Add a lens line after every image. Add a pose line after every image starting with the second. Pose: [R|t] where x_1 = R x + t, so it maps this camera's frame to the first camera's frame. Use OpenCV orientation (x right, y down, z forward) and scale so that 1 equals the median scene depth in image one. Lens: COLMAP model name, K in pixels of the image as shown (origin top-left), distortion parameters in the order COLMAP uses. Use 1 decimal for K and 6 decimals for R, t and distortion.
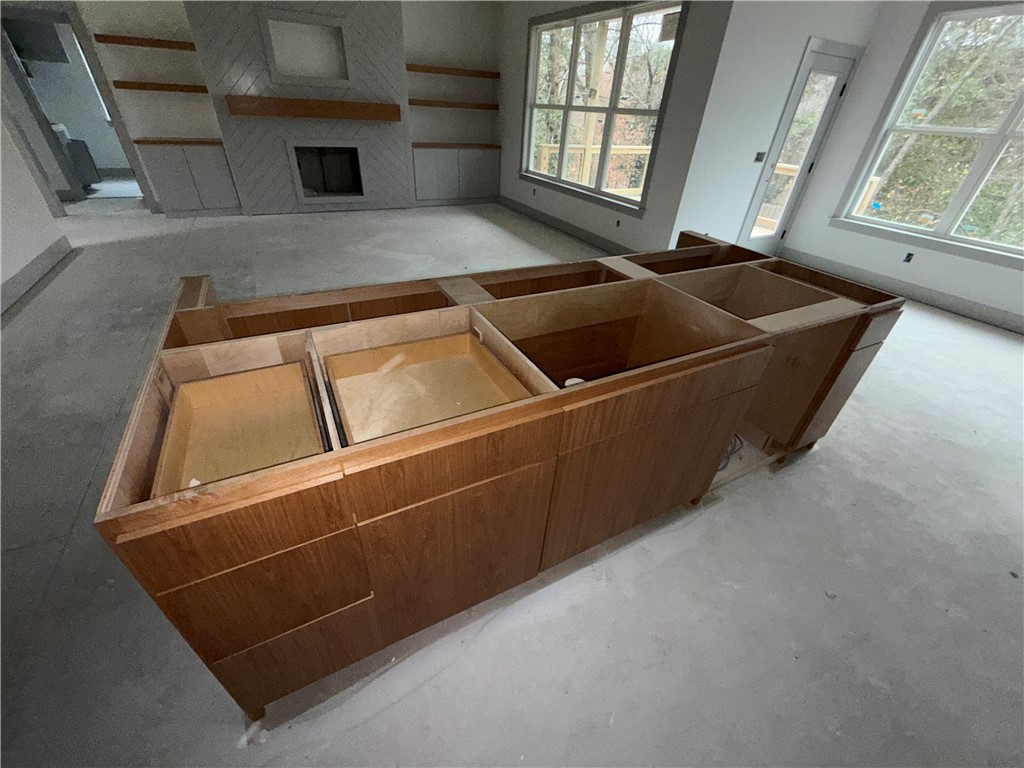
lens RADIAL K [[410.4, 0, 510.5], [0, 410.4, 383.4], [0, 0, 1]] dist [-0.000018, 0.000021]
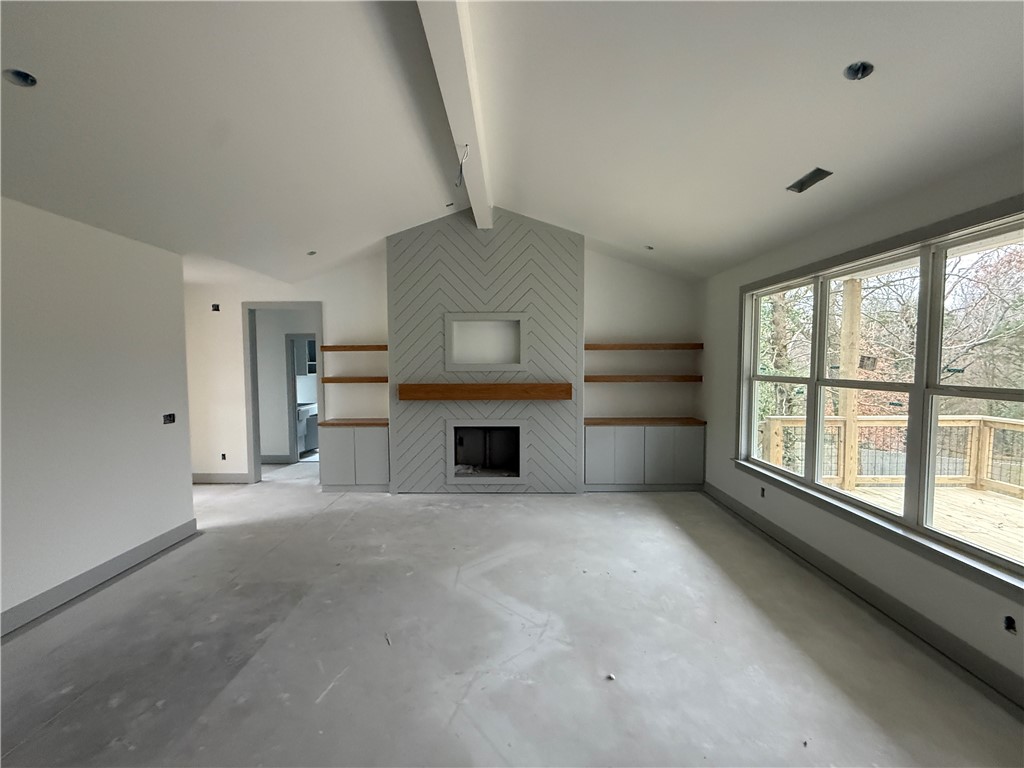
lens RADIAL K [[410.8, 0, 508.2], [0, 410.8, 383.3], [0, 0, 1]] dist [-0.000461, -0.000031]
pose [[0.879583, -0.031807, -0.474682, 0.022114], [-0.223355, 0.853358, -0.471056, -0.262903], [0.420056, 0.520355, 0.743494, 0.327469]]
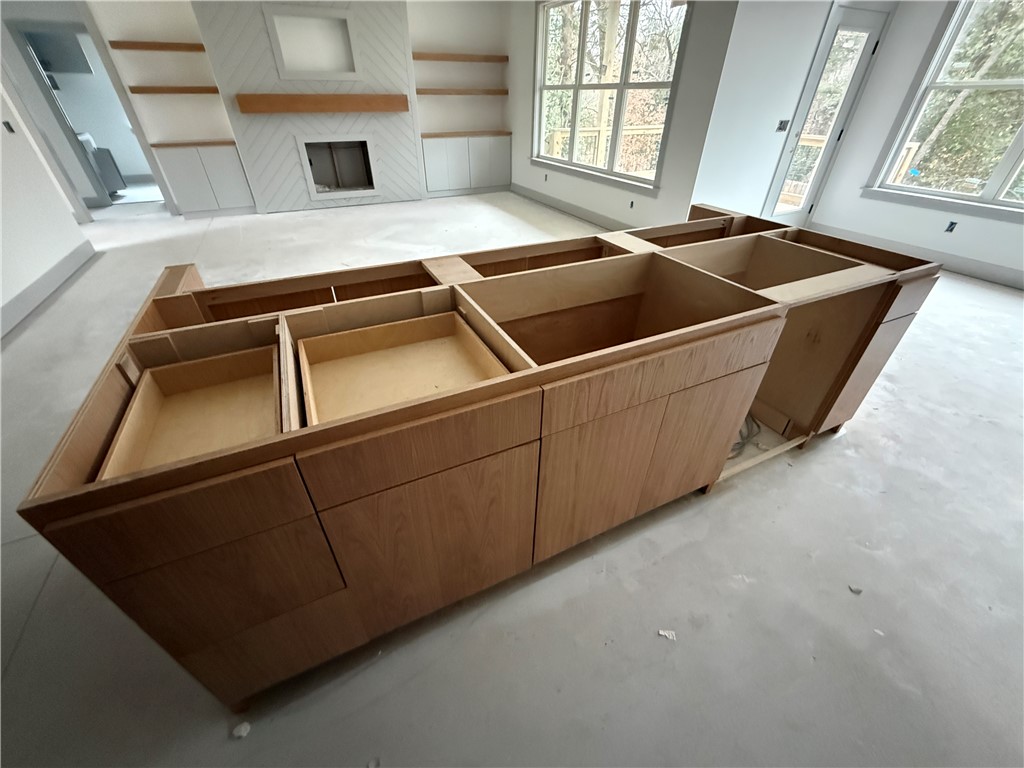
lens RADIAL K [[410.4, 0, 510.5], [0, 410.4, 383.4], [0, 0, 1]] dist [-0.000018, 0.000021]
pose [[0.998210, -0.020685, -0.056121, 0.021579], [0.021612, 0.999639, 0.015961, 0.007036], [0.055770, -0.017146, 0.998296, 0.015219]]
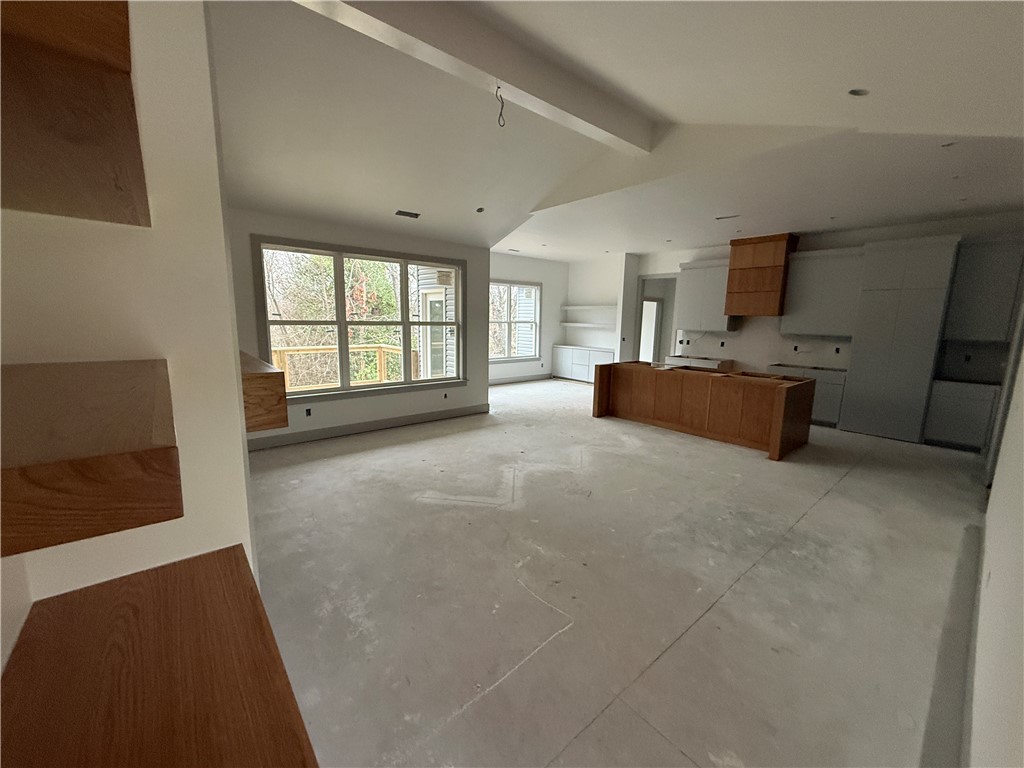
lens RADIAL K [[410.8, 0, 508.2], [0, 410.8, 383.3], [0, 0, 1]] dist [-0.000461, -0.000031]
pose [[-0.208537, -0.210391, 0.955117, -0.925206], [0.522634, 0.801481, 0.290658, -0.637311], [-0.826660, 0.559790, -0.057181, 0.810334]]
